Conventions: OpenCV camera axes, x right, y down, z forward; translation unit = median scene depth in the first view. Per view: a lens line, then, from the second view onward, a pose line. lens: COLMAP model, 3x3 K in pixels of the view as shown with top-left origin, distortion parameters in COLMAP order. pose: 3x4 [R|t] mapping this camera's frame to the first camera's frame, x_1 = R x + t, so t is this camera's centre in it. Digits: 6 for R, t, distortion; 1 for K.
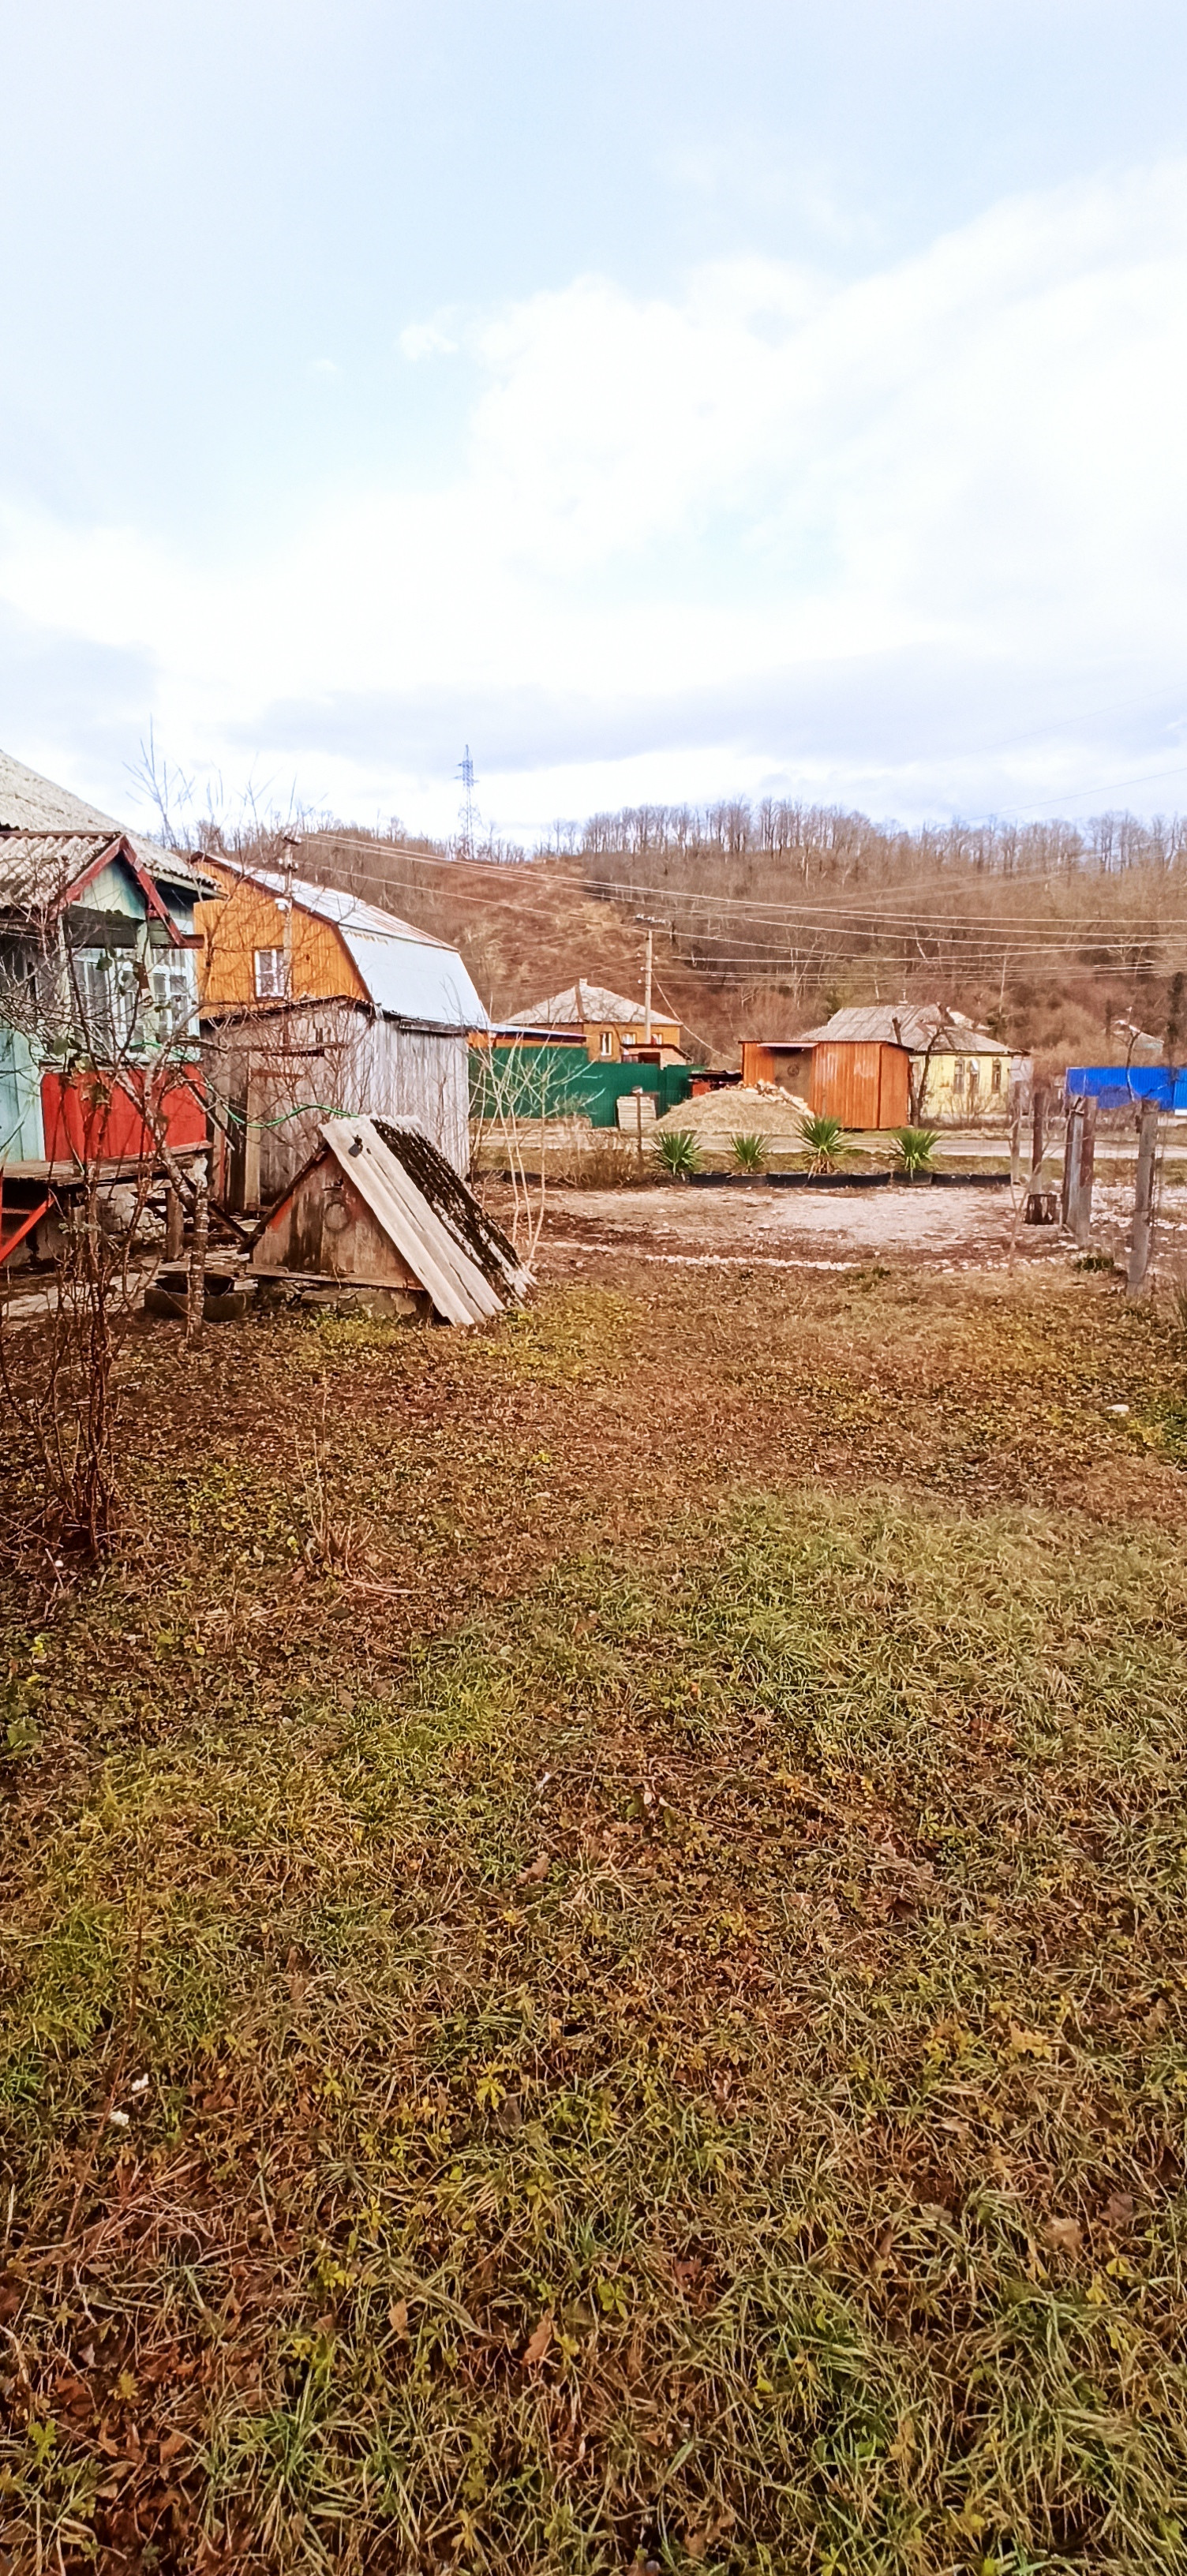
lens RADIAL K [[1176.5, 0, 593.5], [0, 1176.5, 1288.0], [0, 0, 1]] dist [-0.019805, 0.000039]
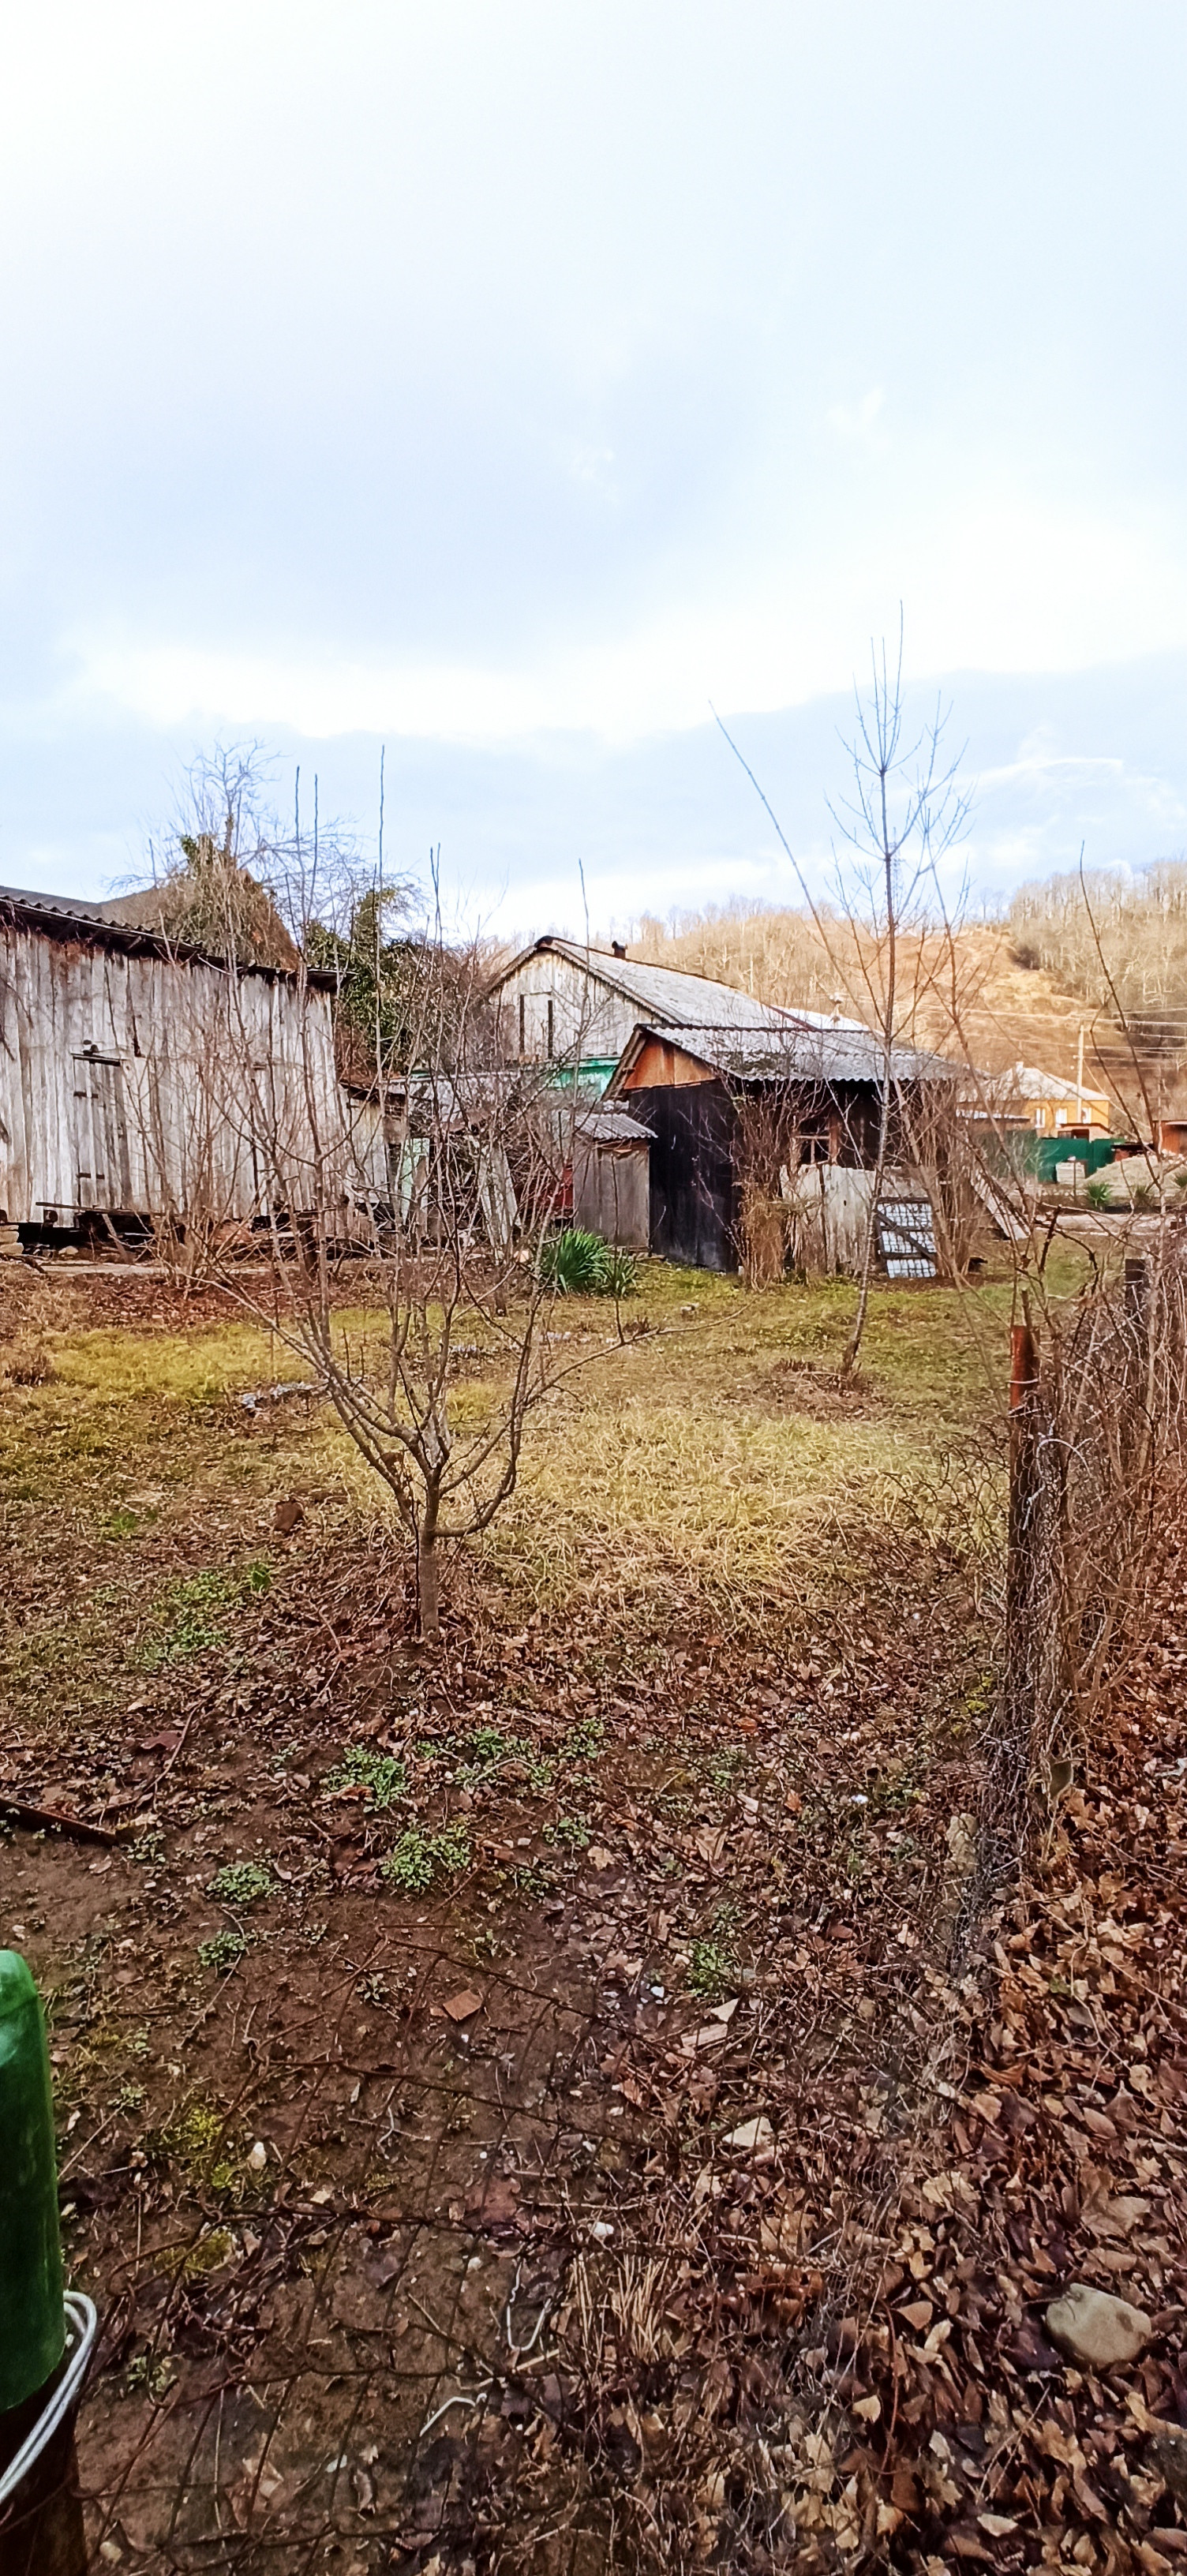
lens RADIAL K [[1176.5, 0, 593.5], [0, 1176.5, 1288.0], [0, 0, 1]] dist [-0.019805, 0.000039]
pose [[0.941608, 0.017902, -0.336236, -0.023415], [-0.036880, 0.998061, -0.050141, 0.069035], [0.334687, 0.059614, 0.940442, -0.439815]]
